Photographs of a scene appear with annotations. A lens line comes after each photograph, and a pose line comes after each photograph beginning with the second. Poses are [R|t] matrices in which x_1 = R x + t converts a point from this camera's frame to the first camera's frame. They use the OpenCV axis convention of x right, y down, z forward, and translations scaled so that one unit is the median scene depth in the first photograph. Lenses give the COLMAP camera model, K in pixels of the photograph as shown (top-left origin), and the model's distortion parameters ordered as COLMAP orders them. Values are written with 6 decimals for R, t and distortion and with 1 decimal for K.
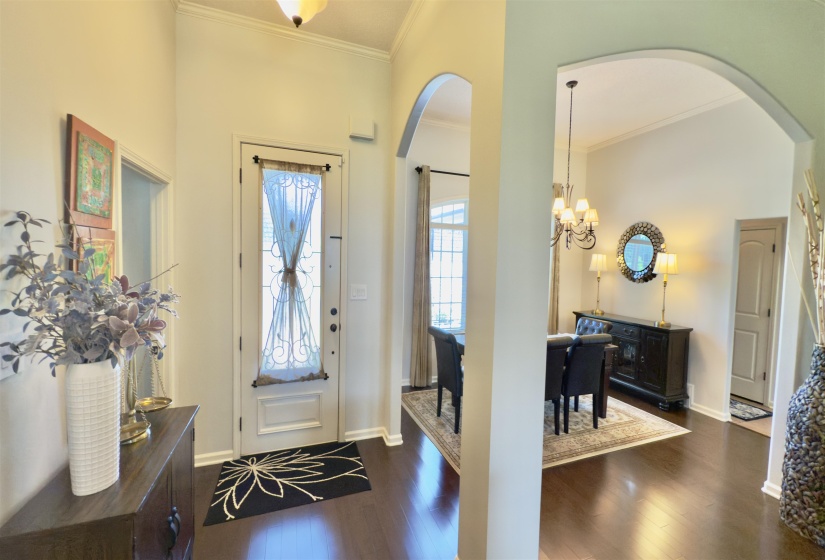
lens RADIAL K [[332.7, 0, 411.9], [0, 332.7, 281.7], [0, 0, 1]] dist [0.000752, -0.000117]
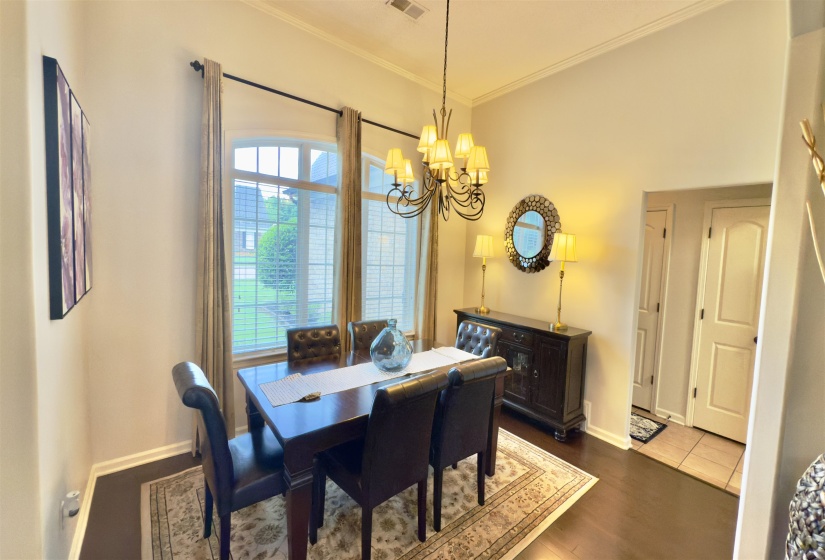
lens RADIAL K [[332.7, 0, 414.9], [0, 332.7, 277.2], [0, 0, 1]] dist [0.000752, -0.000117]
pose [[0.949347, -0.003455, 0.314210, 0.201134], [-0.003483, 0.999762, 0.021517, -0.002110], [-0.314210, -0.021522, 0.949110, 0.384146]]
